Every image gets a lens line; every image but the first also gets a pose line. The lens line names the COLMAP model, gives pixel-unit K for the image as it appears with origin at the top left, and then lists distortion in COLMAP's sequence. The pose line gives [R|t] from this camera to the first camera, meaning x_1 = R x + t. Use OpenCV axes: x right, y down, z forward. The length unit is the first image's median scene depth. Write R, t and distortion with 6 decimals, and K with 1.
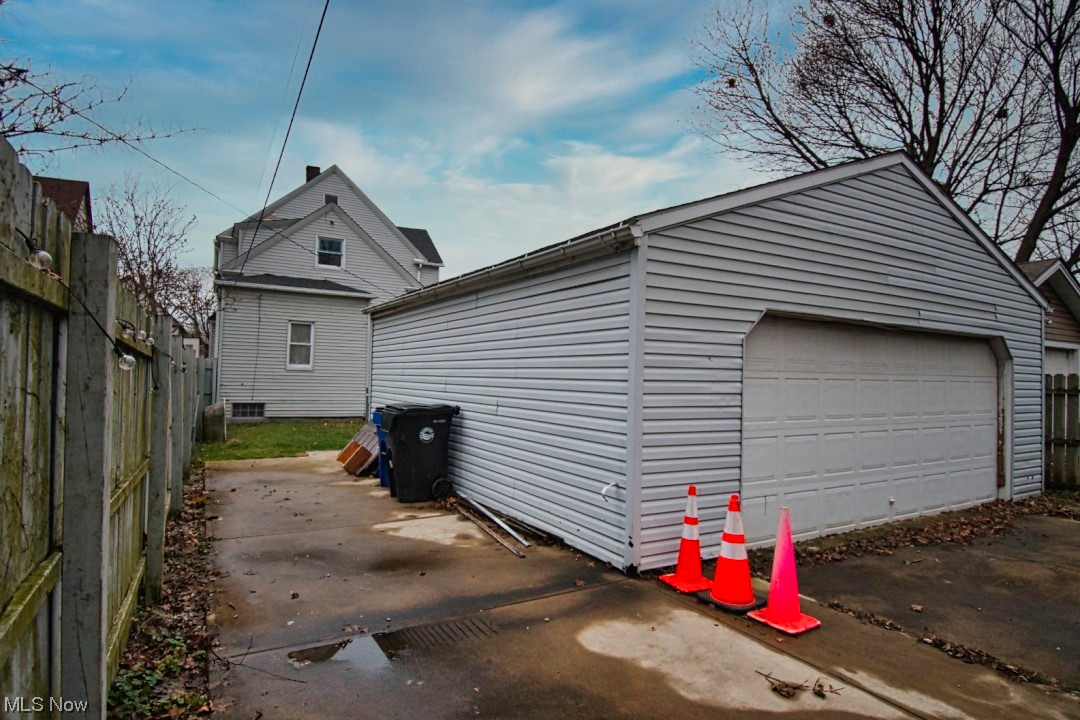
lens RADIAL K [[586.7, 0, 540.0], [0, 586.7, 360.0], [0, 0, 1]] dist [0.000202, -0.001445]
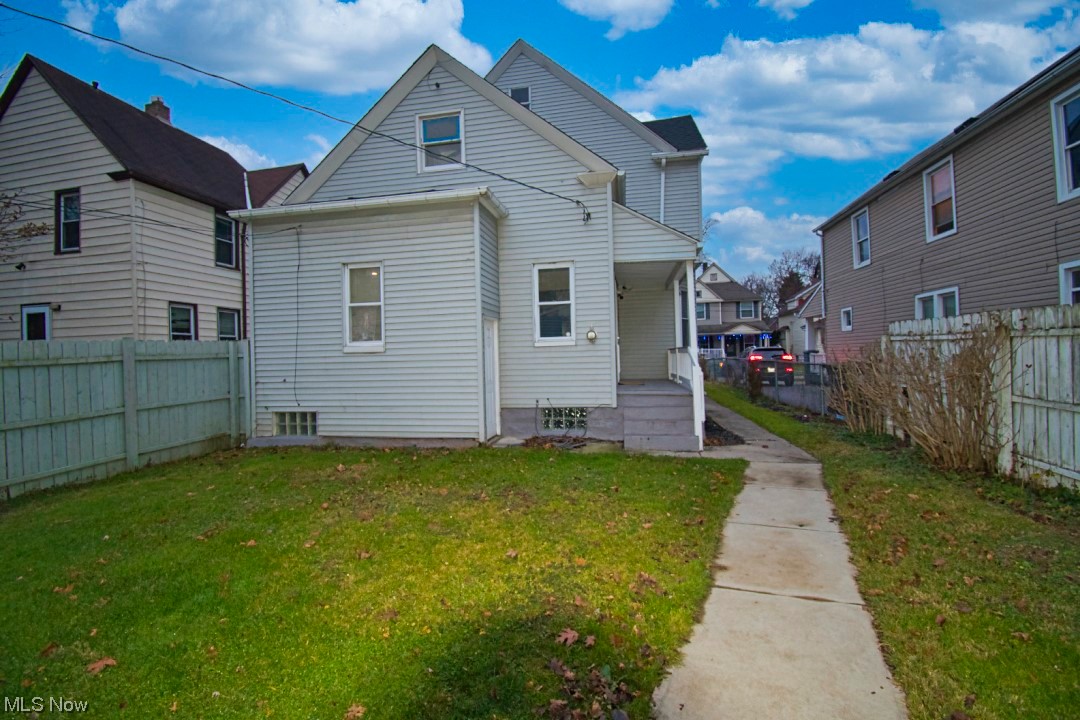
lens RADIAL K [[476.1, 0, 536.1], [0, 476.1, 355.7], [0, 0, 1]] dist [0.026603, -0.027986]
pose [[0.761867, -0.042012, -0.646370, 0.002080], [0.067530, 0.997608, 0.014755, 0.024929], [0.644204, -0.054890, 0.762881, 0.755649]]
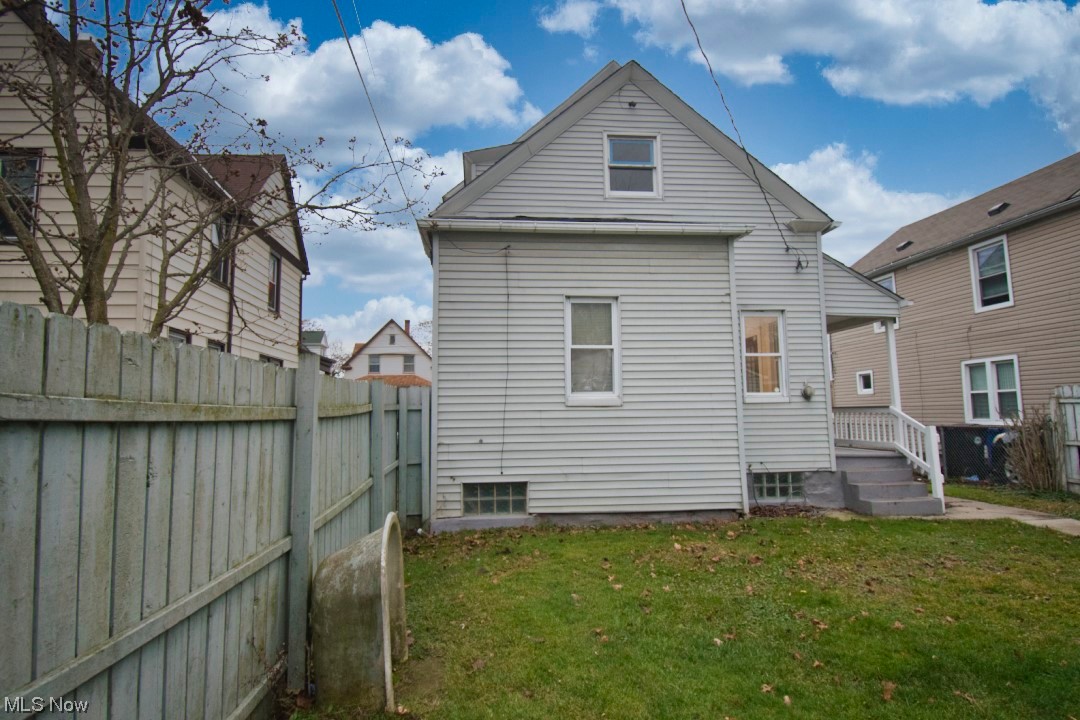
lens RADIAL K [[586.7, 0, 540.0], [0, 586.7, 360.0], [0, 0, 1]] dist [0.000202, -0.001445]
pose [[0.916491, -0.072962, -0.393346, -0.267570], [0.050005, 0.996410, -0.068313, 0.011294], [0.396918, 0.042939, 0.916849, 0.568958]]
